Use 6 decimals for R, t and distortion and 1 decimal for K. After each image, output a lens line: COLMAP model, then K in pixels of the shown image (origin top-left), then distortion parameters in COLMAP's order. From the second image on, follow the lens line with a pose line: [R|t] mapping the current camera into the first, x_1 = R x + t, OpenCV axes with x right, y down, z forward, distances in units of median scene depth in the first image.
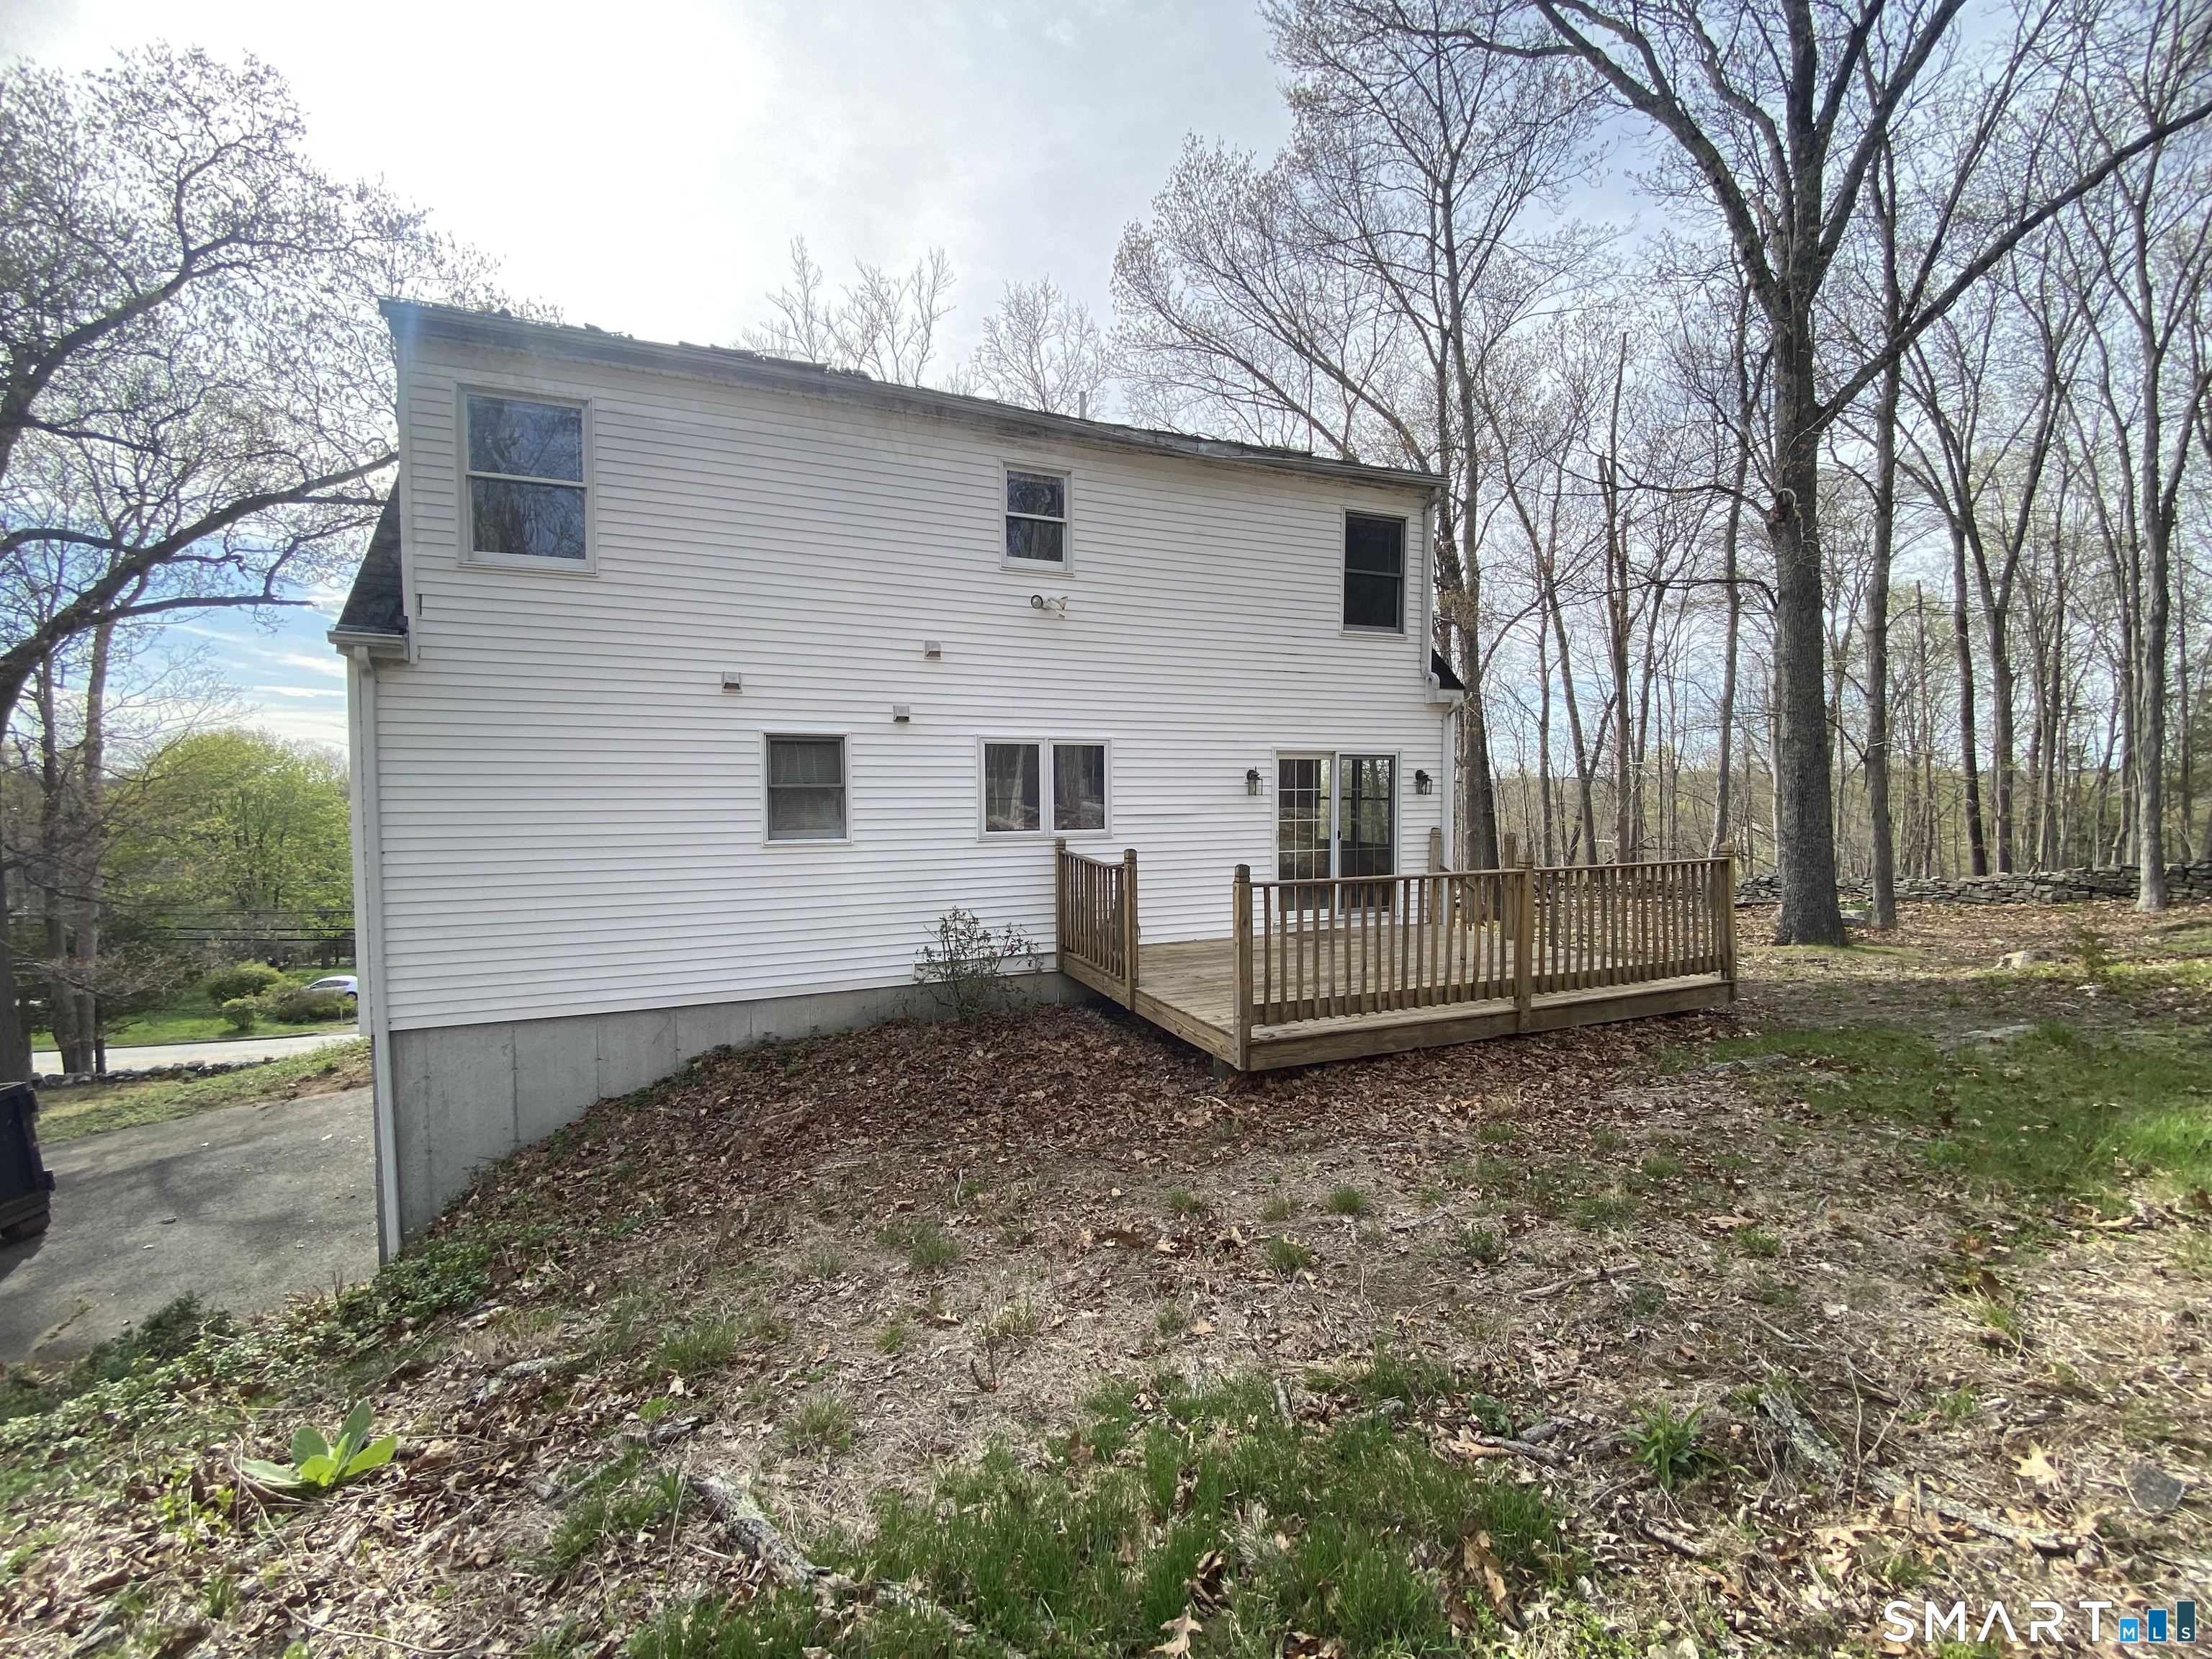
lens RADIAL K [[879.1, 0, 1106.0], [0, 879.1, 829.5], [0, 0, 1]] dist [0.018465, -0.019551]
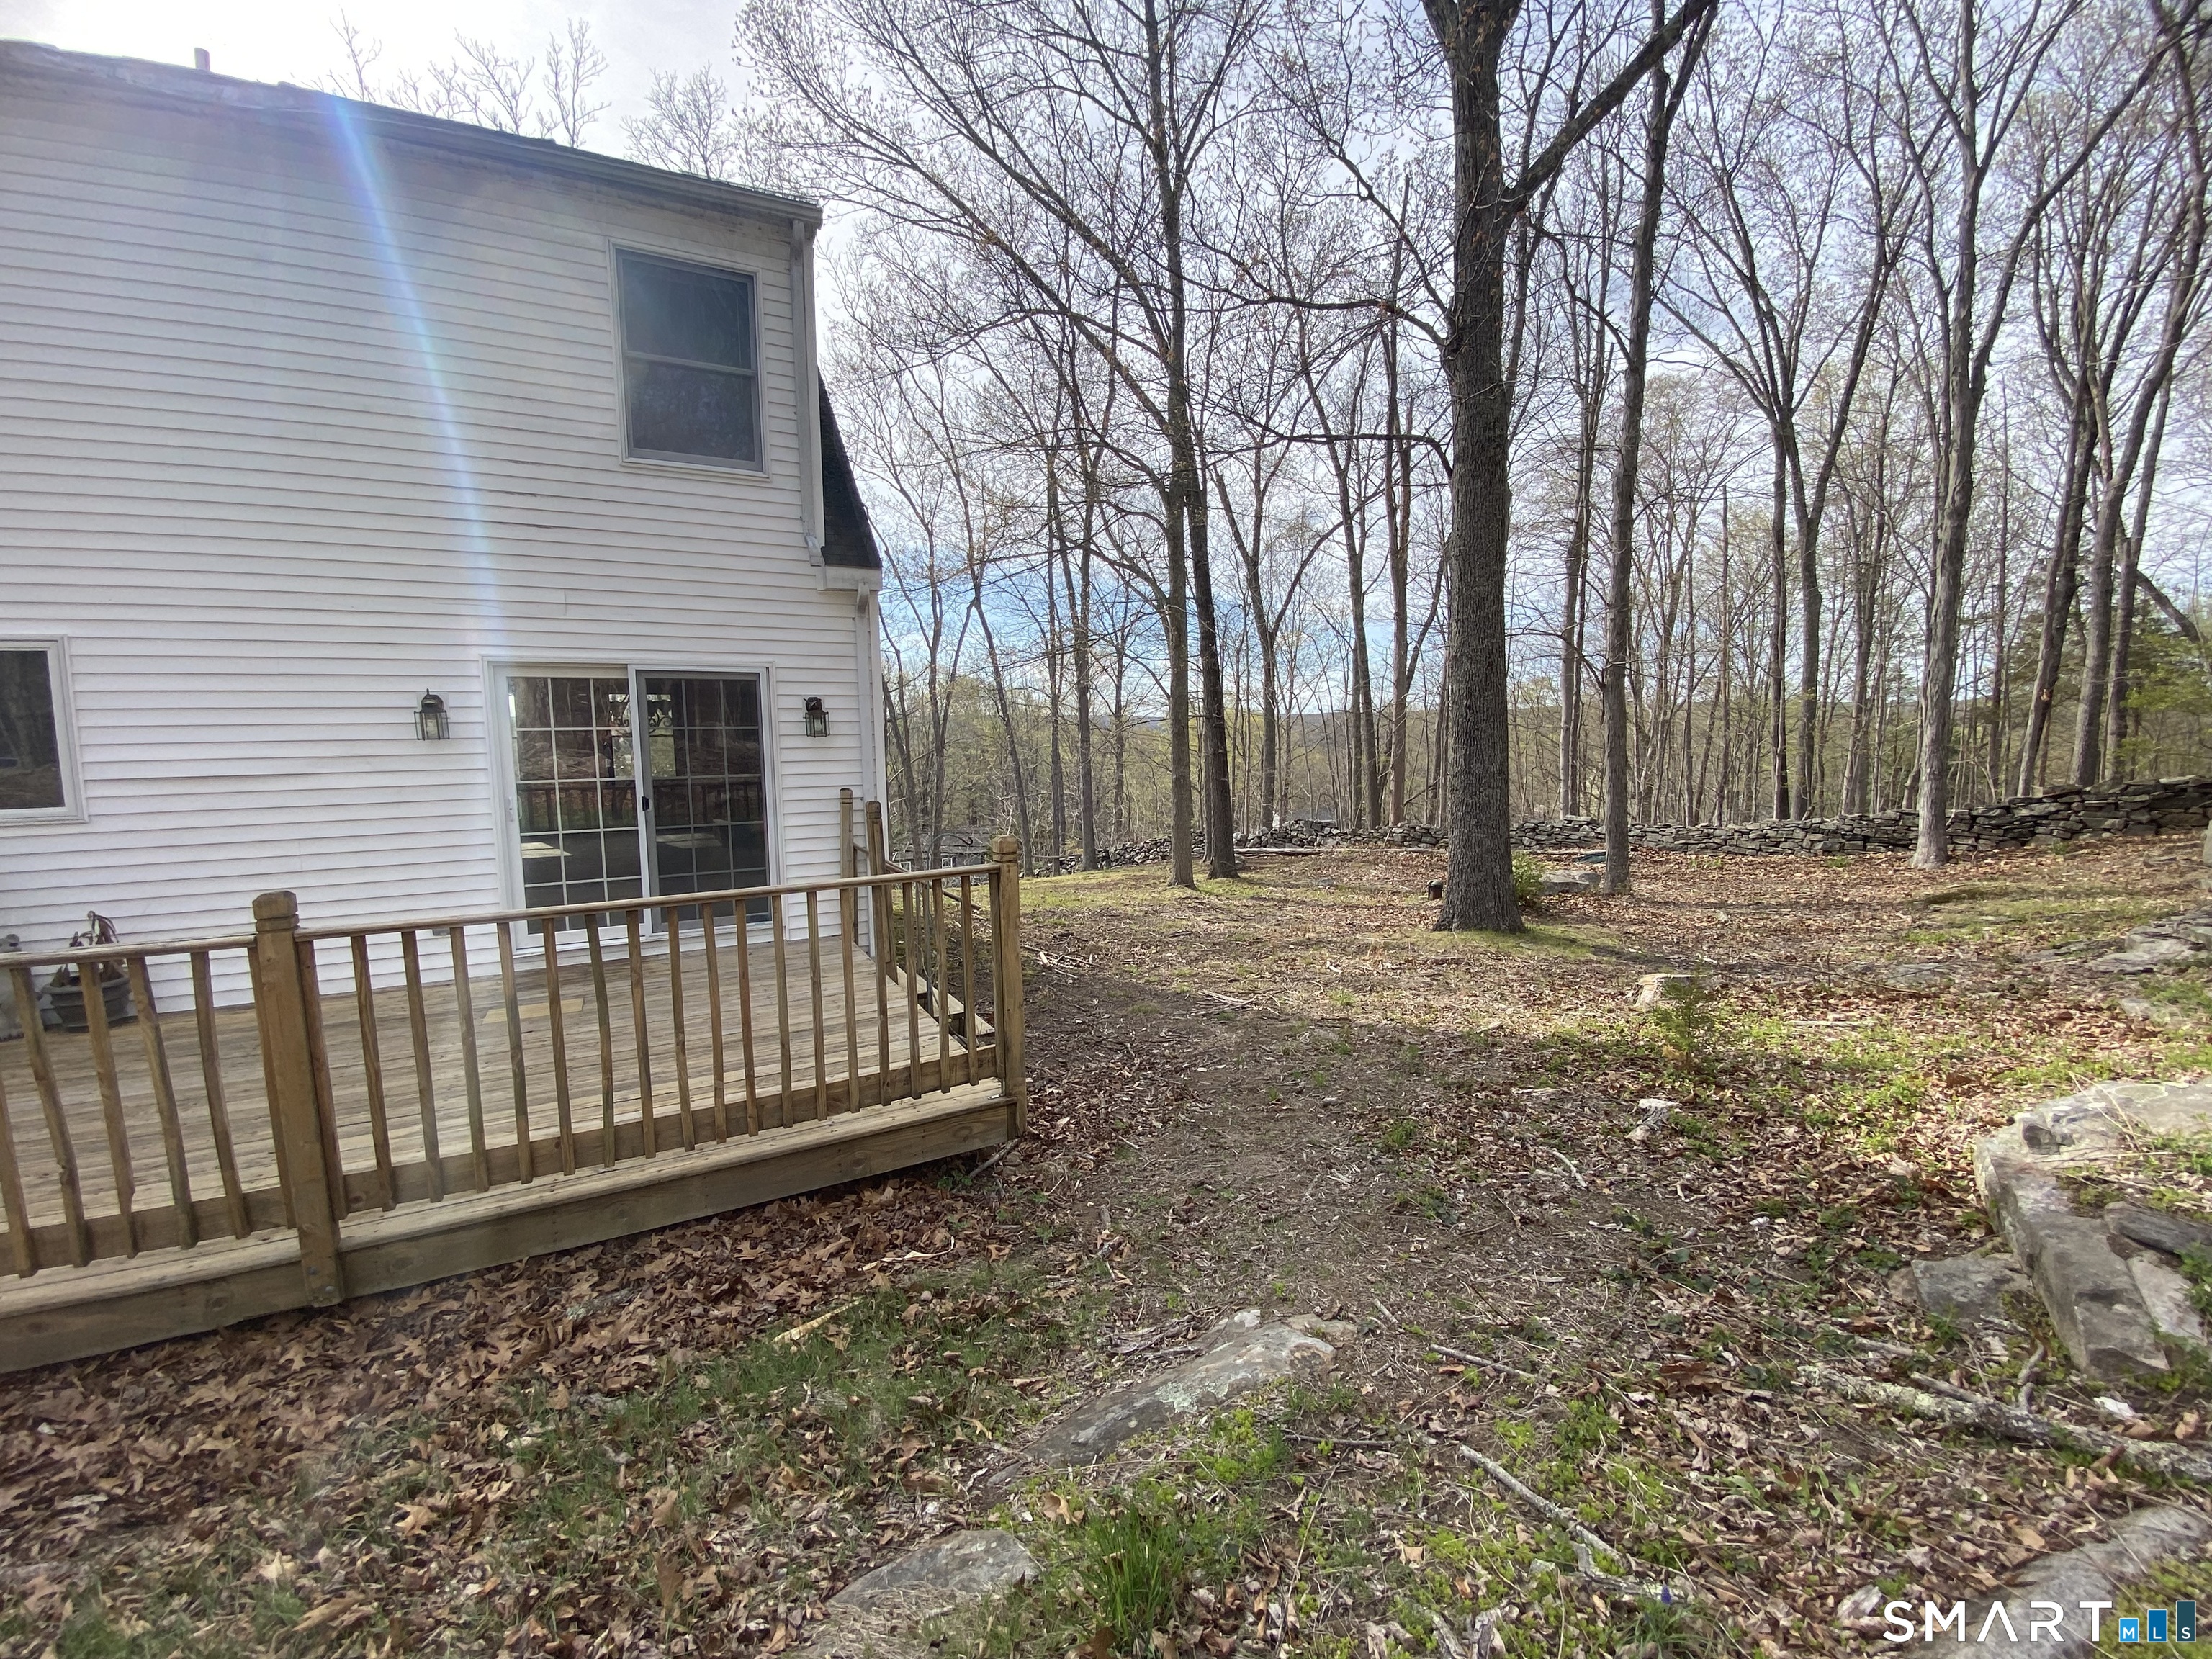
lens RADIAL K [[879.1, 0, 1106.0], [0, 879.1, 829.5], [0, 0, 1]] dist [0.018465, -0.019551]
pose [[0.995643, -0.015121, 0.092015, 0.329004], [0.008245, 0.997175, 0.074654, -0.012209], [-0.092884, -0.073570, 0.992955, 0.224627]]
